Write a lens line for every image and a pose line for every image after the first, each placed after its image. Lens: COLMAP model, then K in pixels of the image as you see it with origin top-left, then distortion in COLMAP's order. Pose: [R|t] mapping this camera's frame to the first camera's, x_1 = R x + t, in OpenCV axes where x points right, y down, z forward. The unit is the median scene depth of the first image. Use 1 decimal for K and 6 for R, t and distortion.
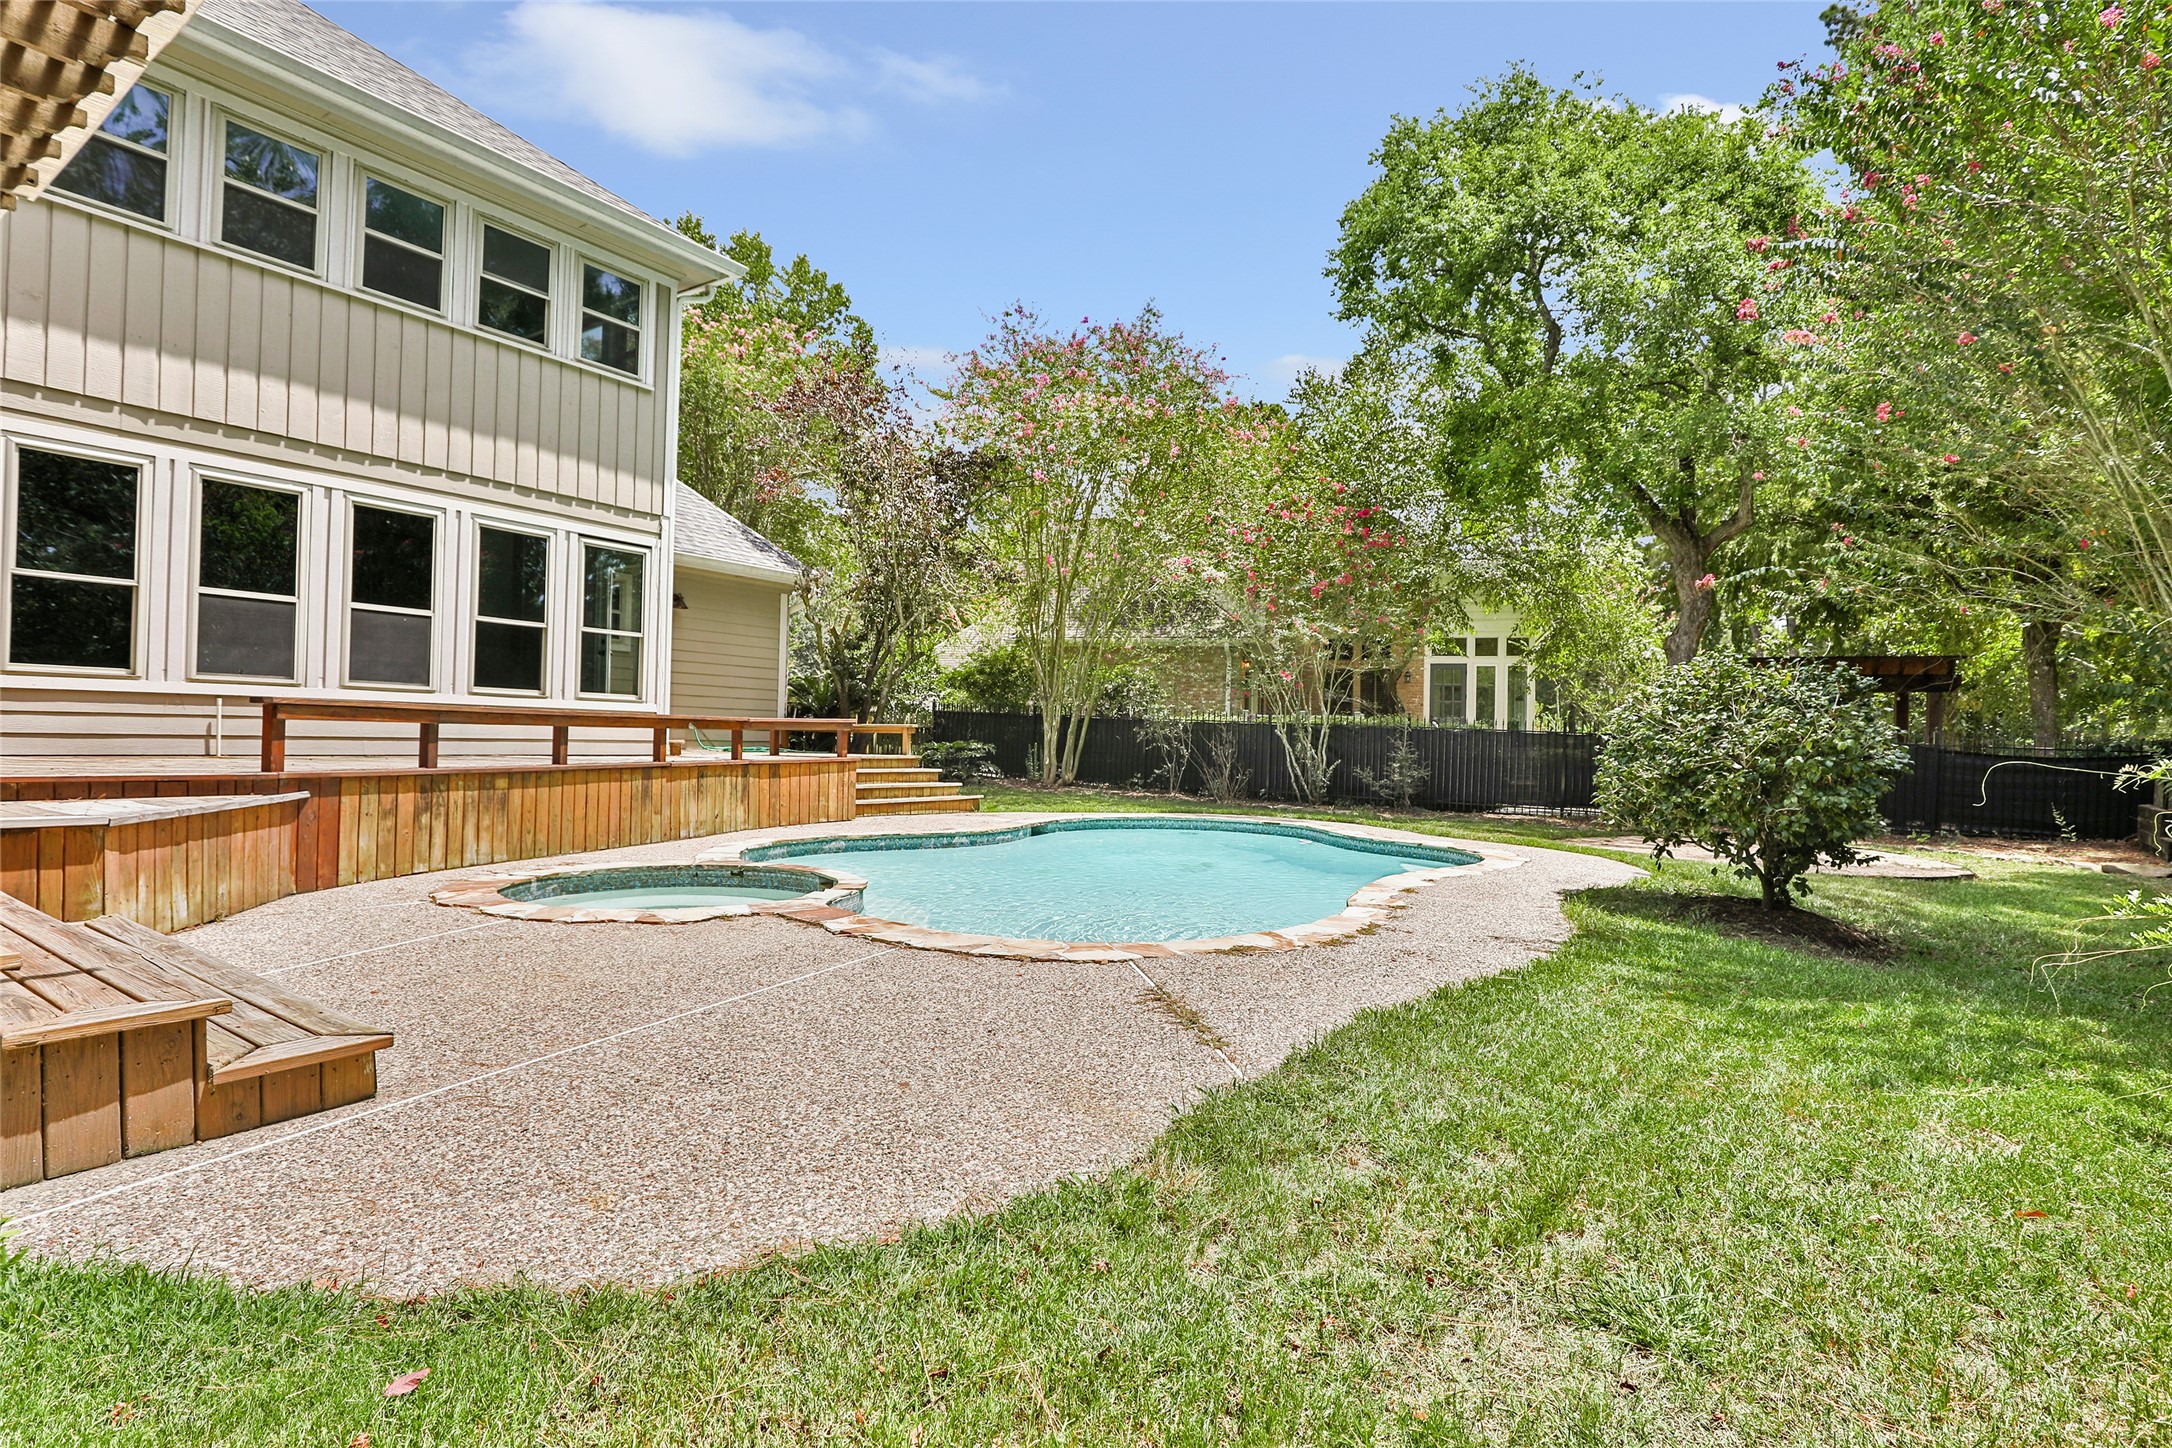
lens RADIAL K [[1067.8, 0, 1084.5], [0, 1067.8, 722.8], [0, 0, 1]] dist [-0.001008, -0.000299]
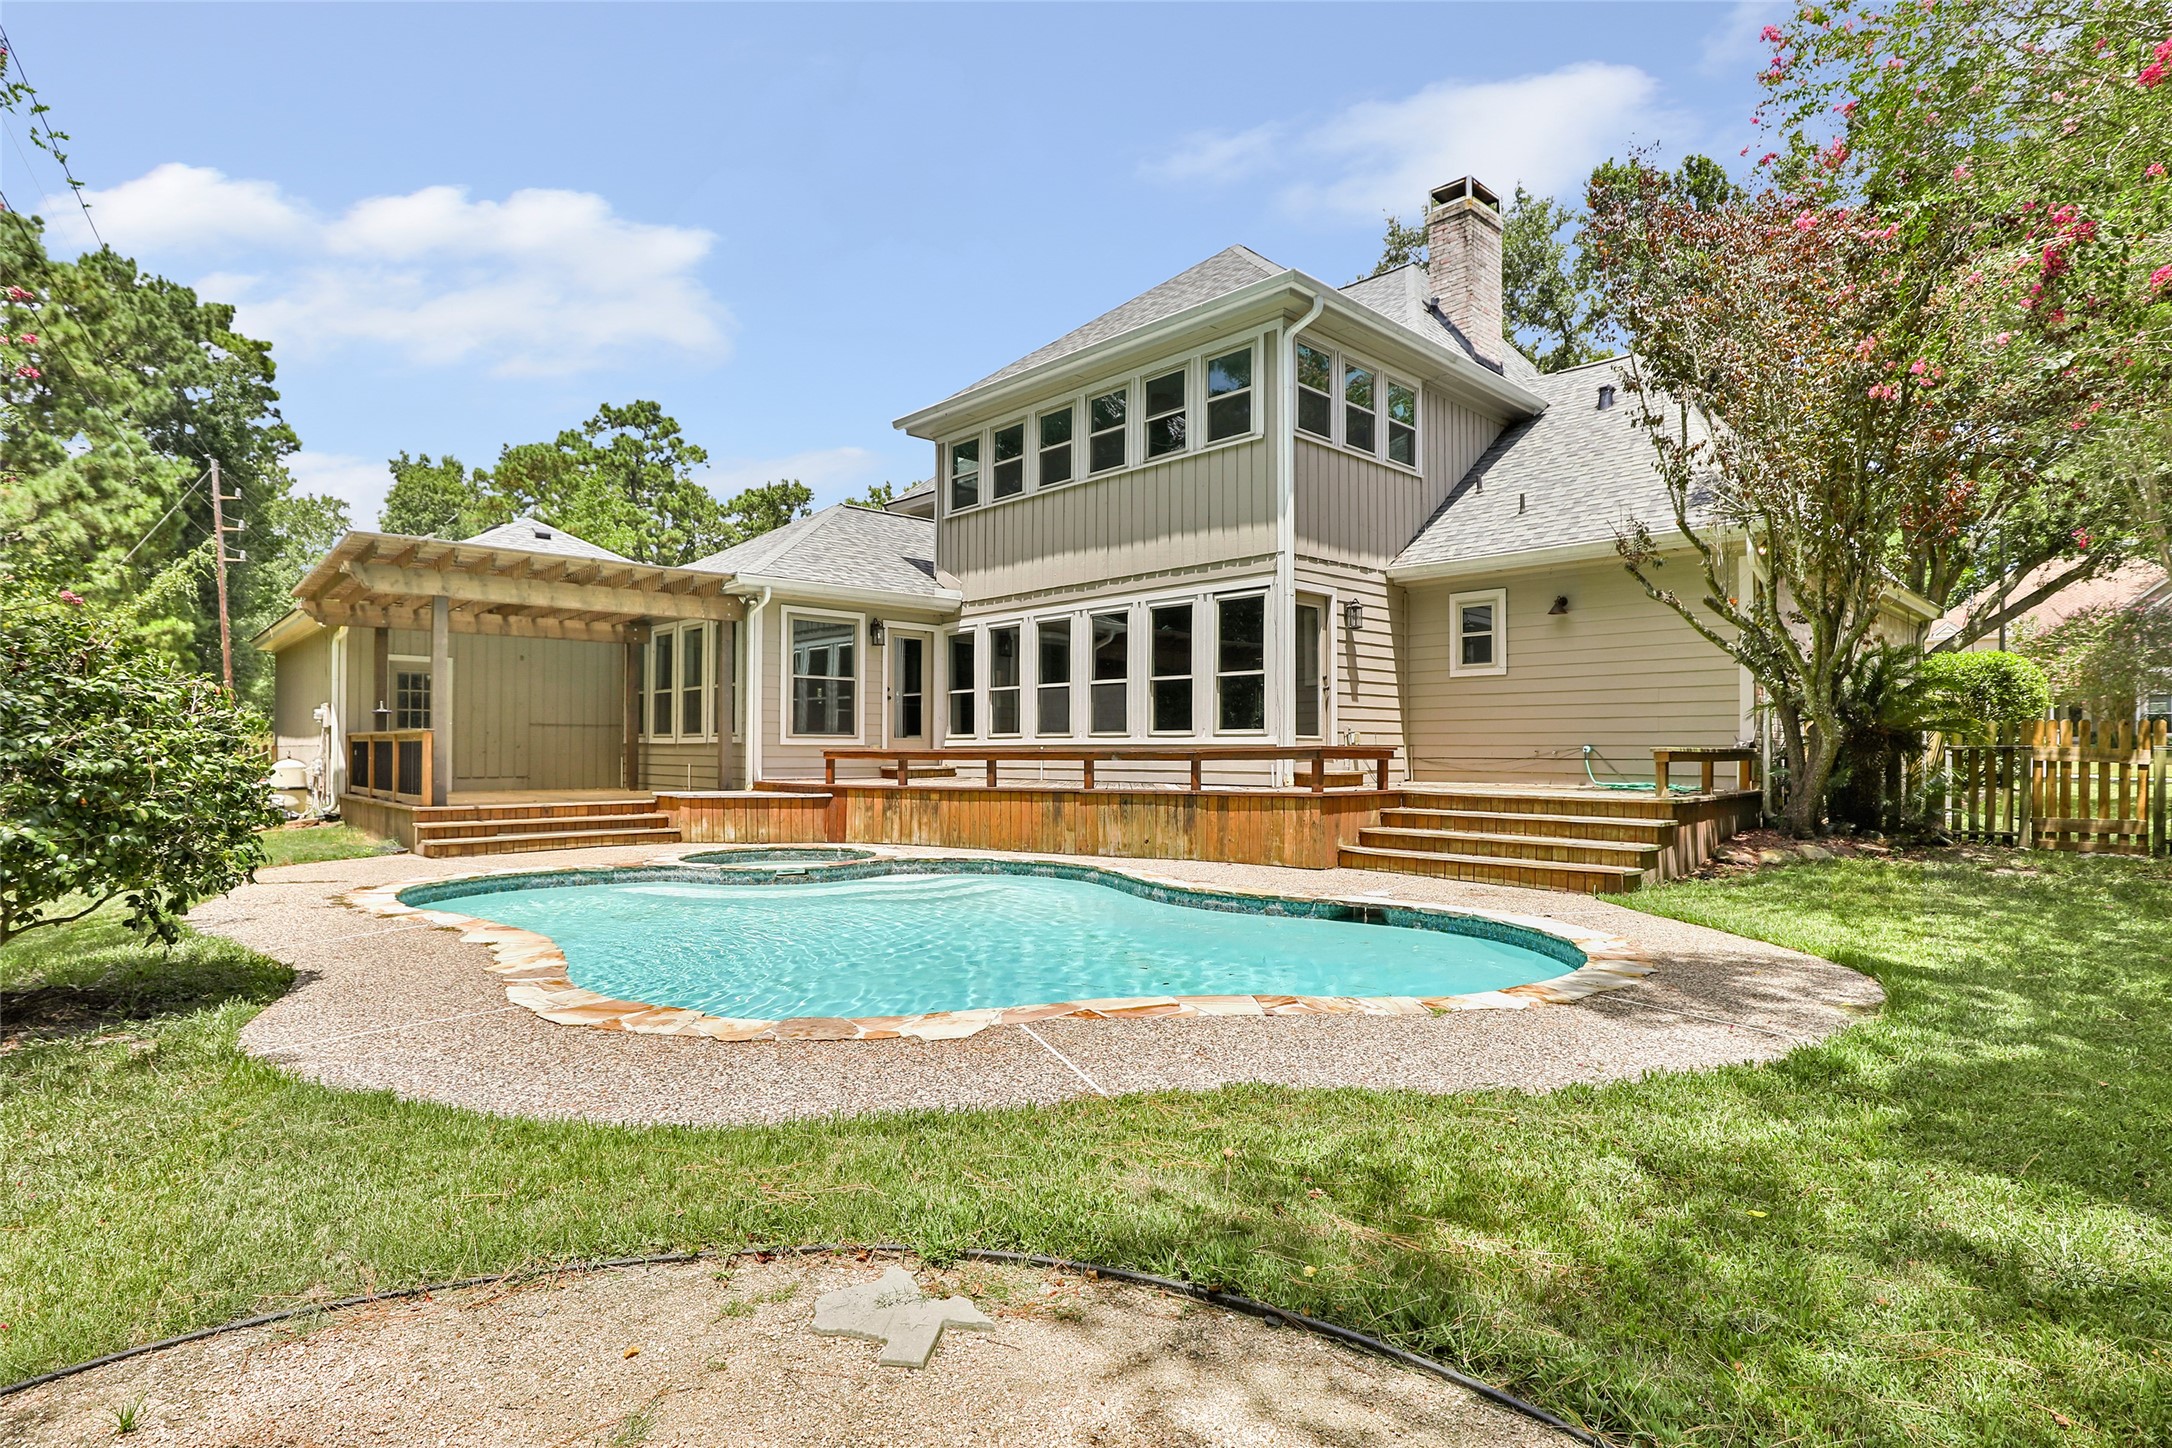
lens RADIAL K [[1067.8, 0, 1084.2], [0, 1067.8, 738.5], [0, 0, 1]] dist [-0.001008, -0.000299]
pose [[-0.202185, -0.032172, -0.978819, 0.741514], [0.009325, 0.999352, -0.034773, 0.021223], [0.979303, -0.016158, -0.201754, 1.183849]]
